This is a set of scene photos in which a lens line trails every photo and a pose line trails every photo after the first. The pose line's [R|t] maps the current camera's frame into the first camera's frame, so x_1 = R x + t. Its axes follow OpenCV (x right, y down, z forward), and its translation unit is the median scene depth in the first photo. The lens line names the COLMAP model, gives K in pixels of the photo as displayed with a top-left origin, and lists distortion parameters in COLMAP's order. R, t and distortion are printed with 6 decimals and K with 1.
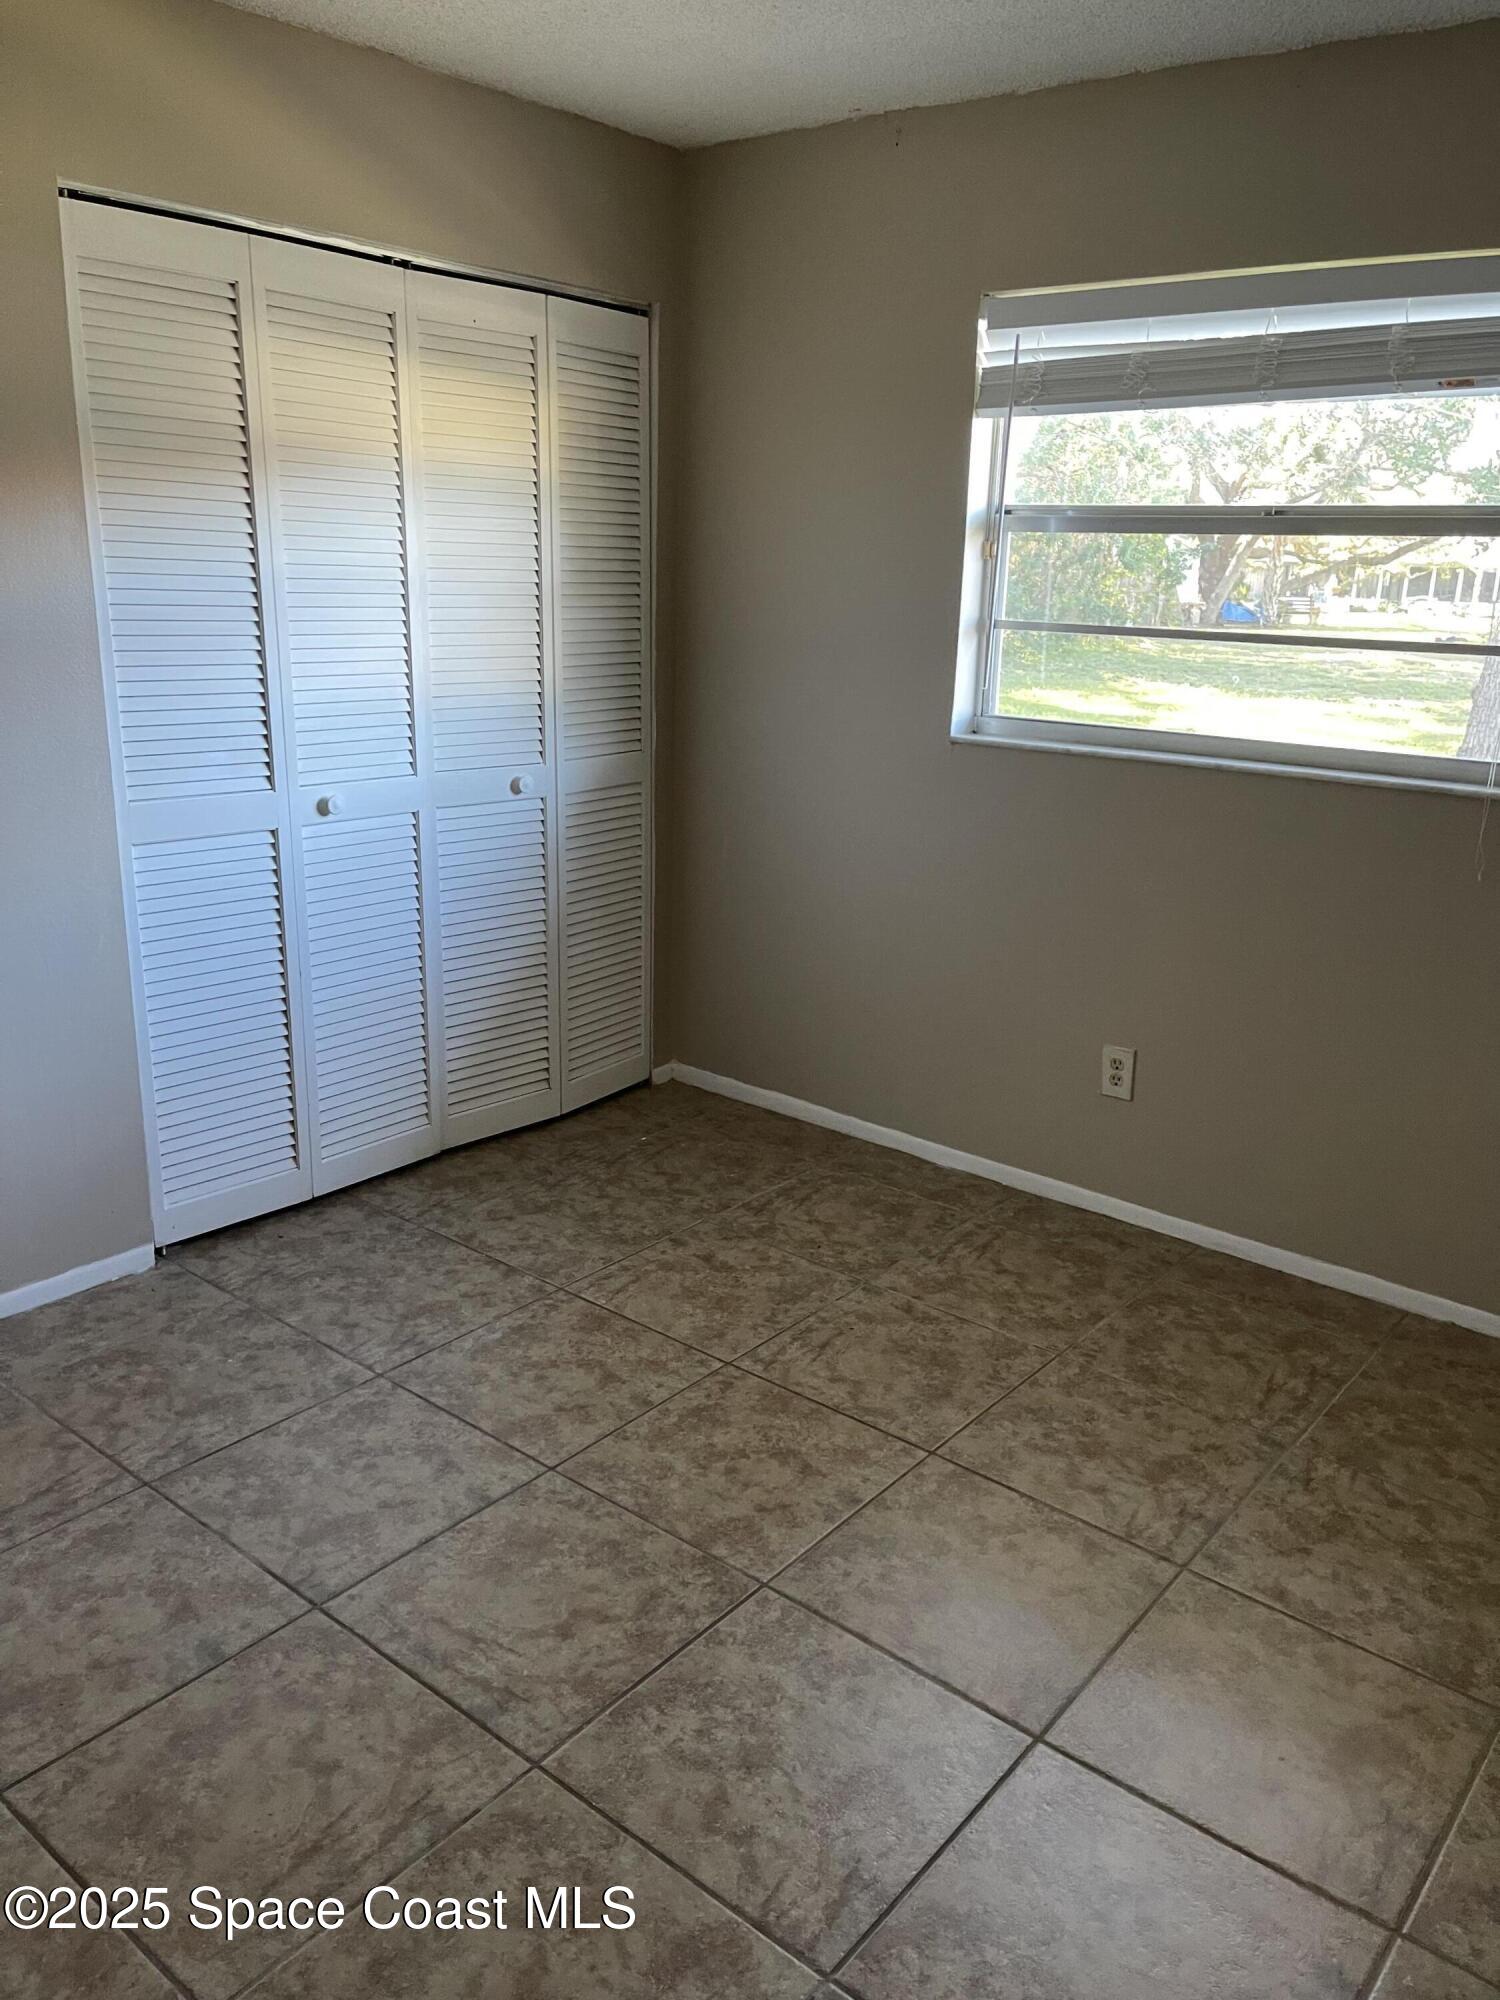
lens RADIAL K [[1512.0, 0, 765.1], [0, 1512.0, 993.8], [0, 0, 1]] dist [0.051415, -0.040926]
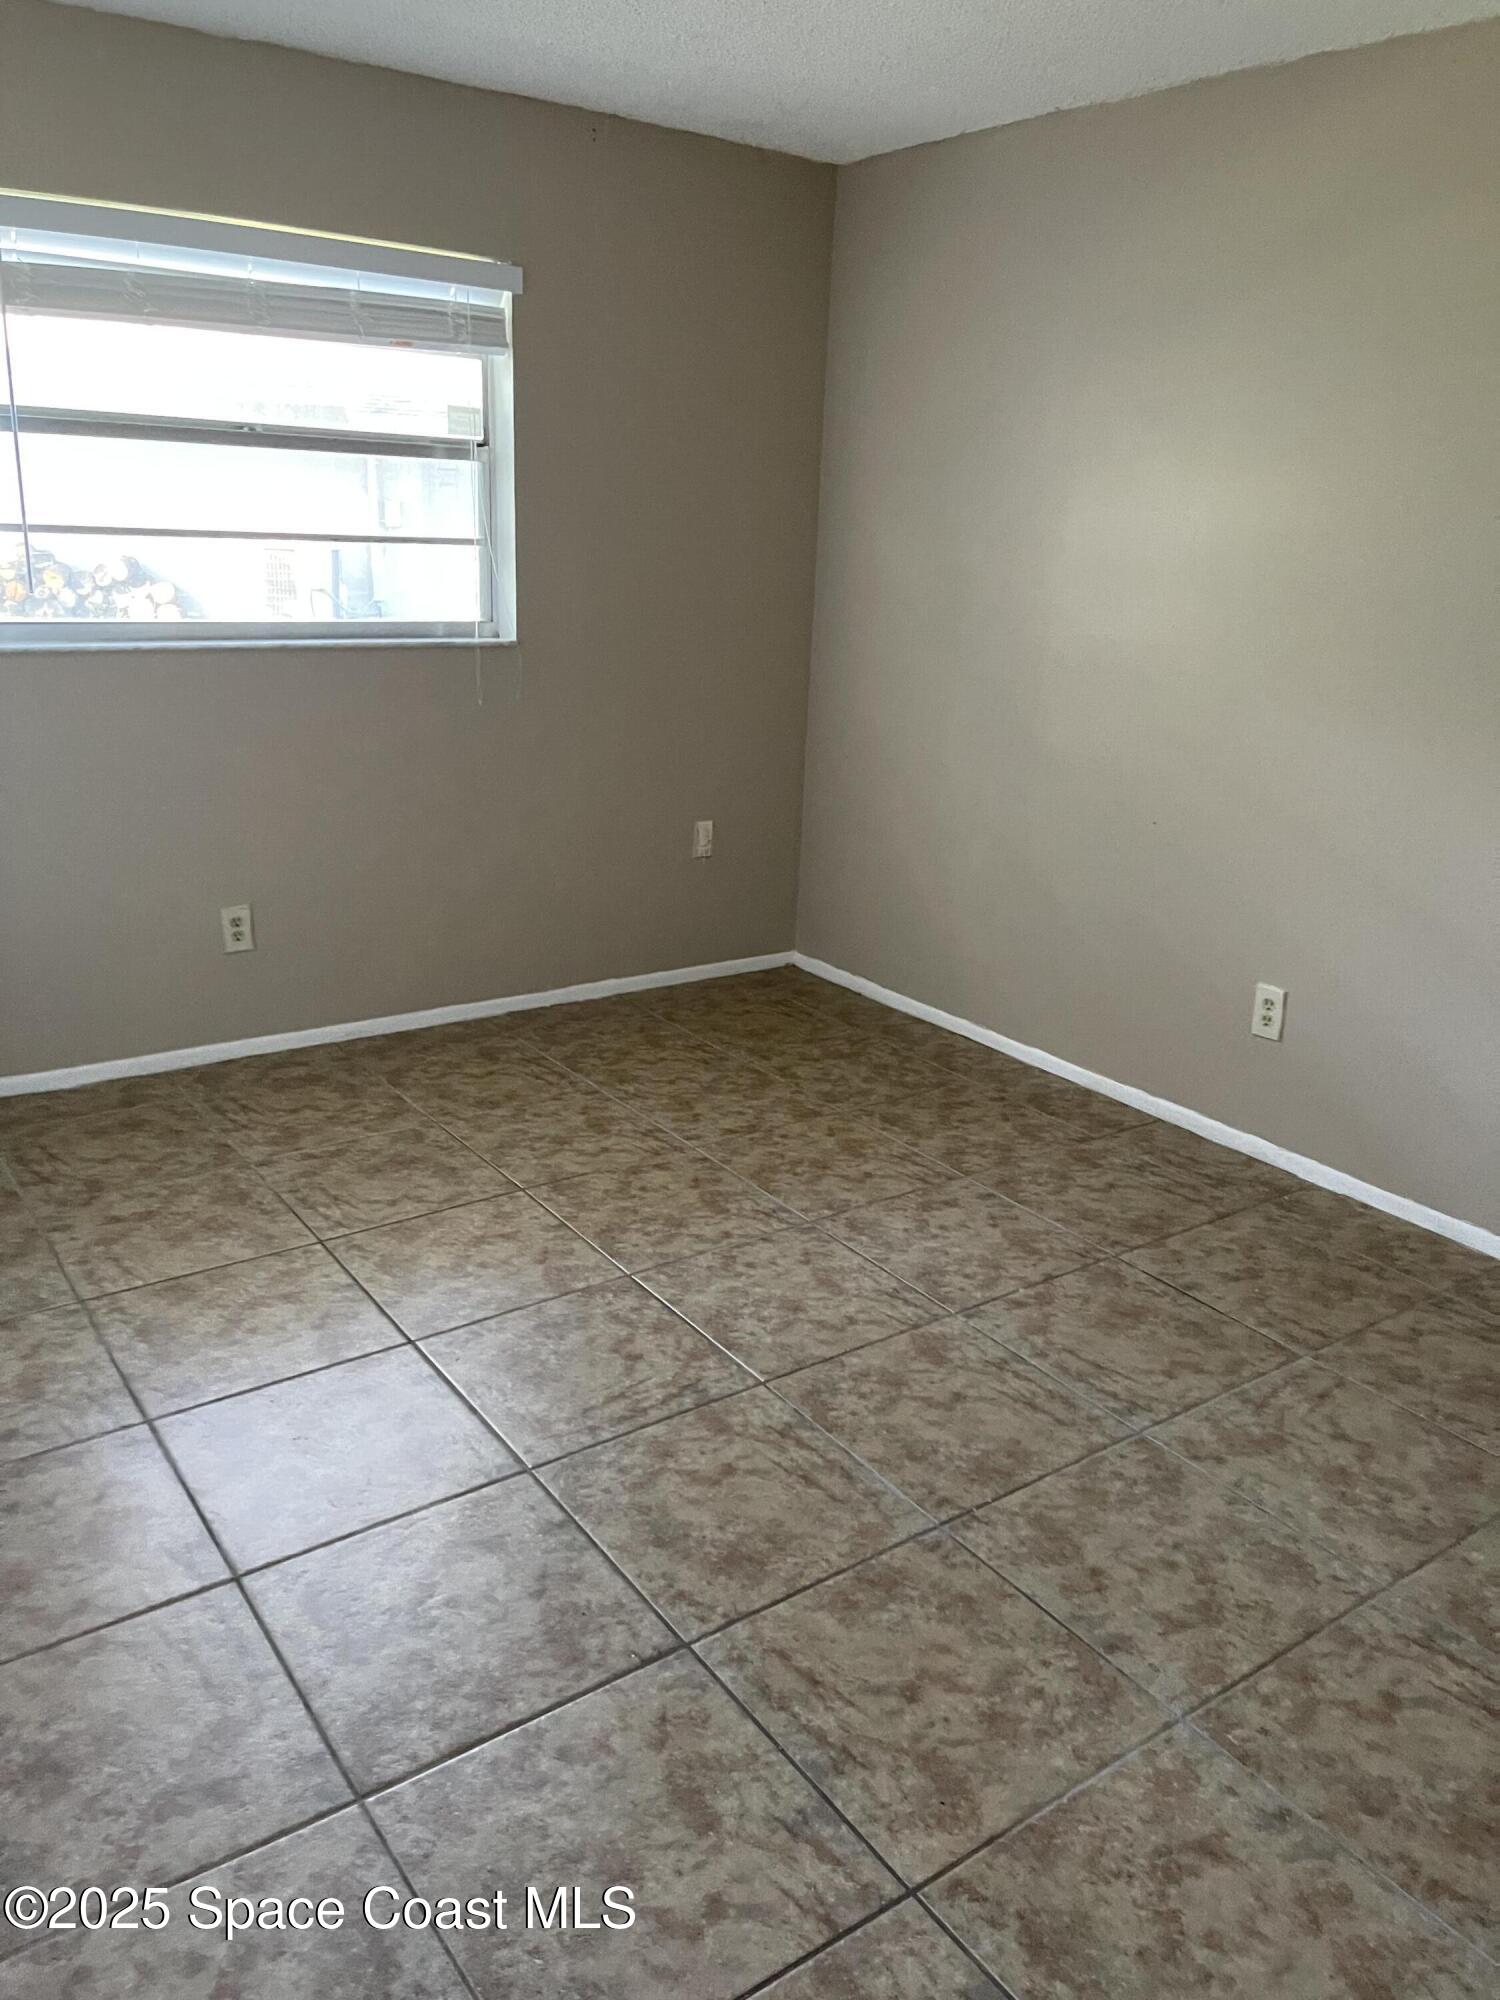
lens RADIAL K [[1512.0, 0, 757.4], [0, 1512.0, 997.0], [0, 0, 1]] dist [0.051415, -0.040926]
pose [[0.263480, -0.314770, 0.911865, -0.817432], [0.235177, 0.937705, 0.255736, -0.113874], [-0.935559, 0.147069, 0.321093, 0.319167]]
